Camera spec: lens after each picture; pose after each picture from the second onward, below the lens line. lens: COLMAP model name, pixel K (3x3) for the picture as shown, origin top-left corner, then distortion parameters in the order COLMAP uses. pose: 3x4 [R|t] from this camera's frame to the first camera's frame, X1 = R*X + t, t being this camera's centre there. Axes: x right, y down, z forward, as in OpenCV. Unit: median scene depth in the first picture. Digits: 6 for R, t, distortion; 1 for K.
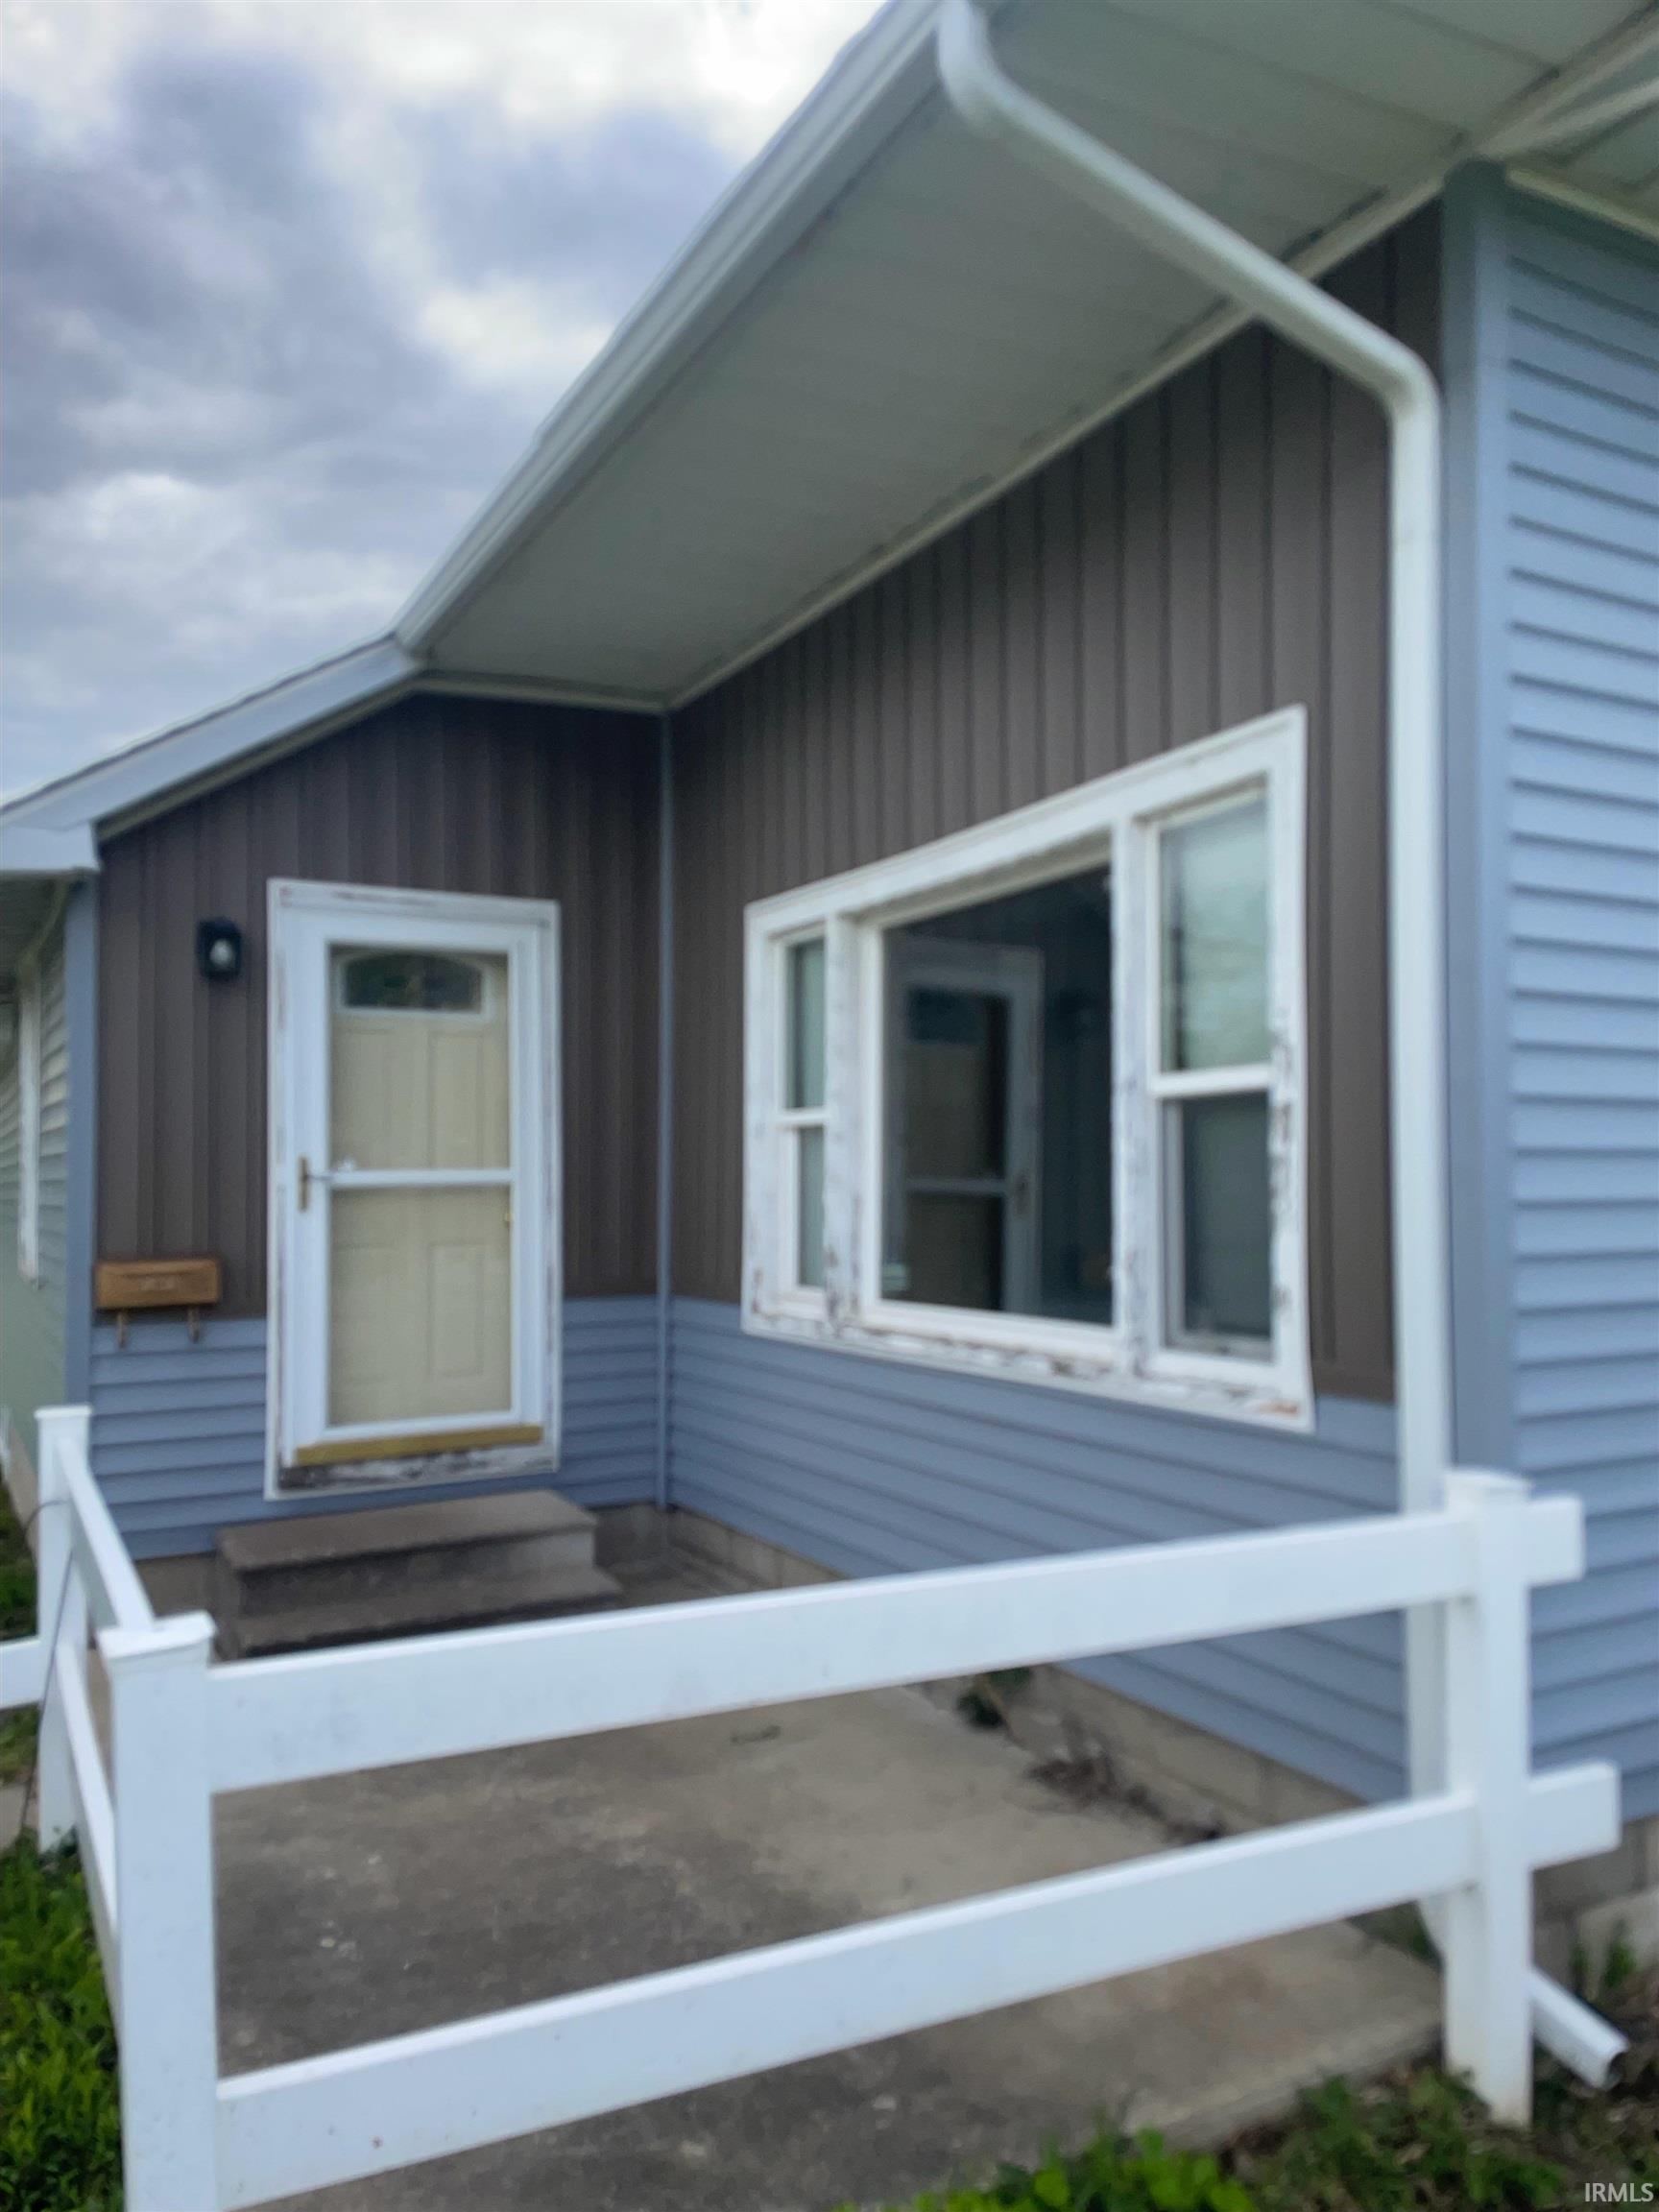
lens RADIAL K [[1678.9, 0, 829.5], [0, 1678.9, 1106.0], [0, 0, 1]] dist [0.070230, -0.000527]
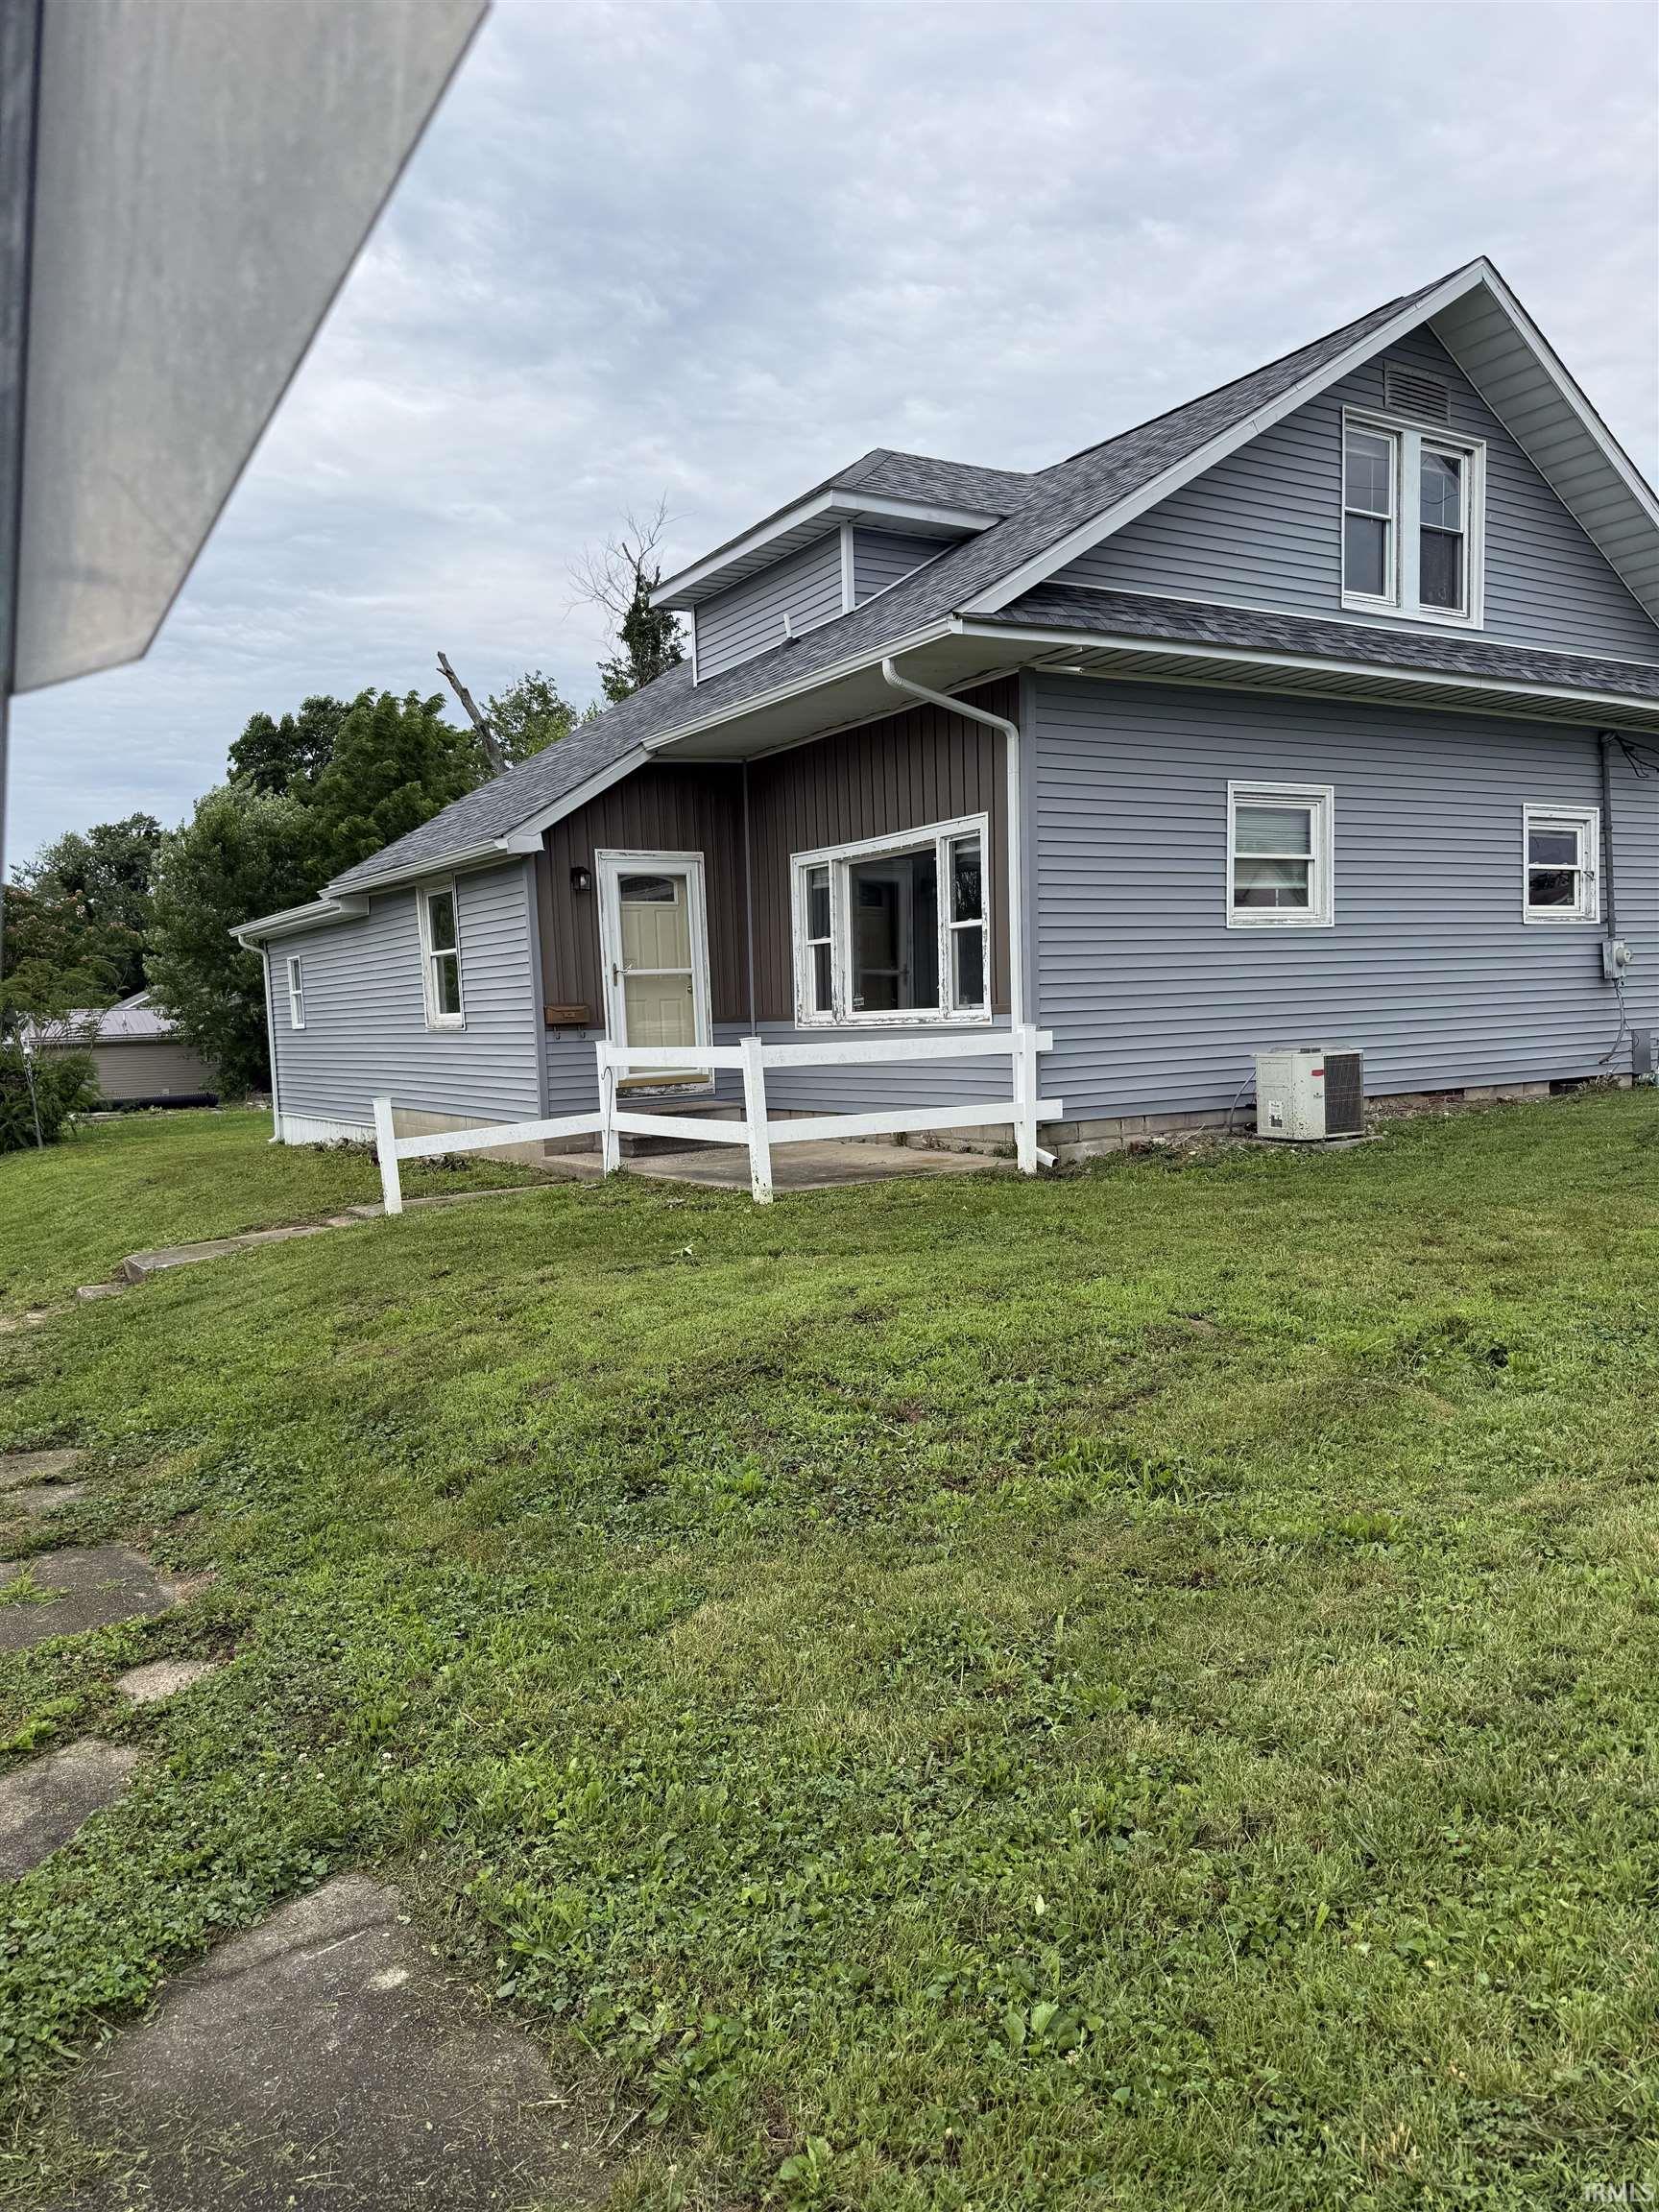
lens RADIAL K [[1562.9, 0, 825.3], [0, 1562.9, 1147.5], [0, 0, 1]] dist [-0.000928, 0.001946]
pose [[0.997083, -0.035976, 0.067318, -0.181246], [0.026959, 0.991099, 0.130366, 0.008012], [-0.071409, -0.128171, 0.989178, -1.399711]]
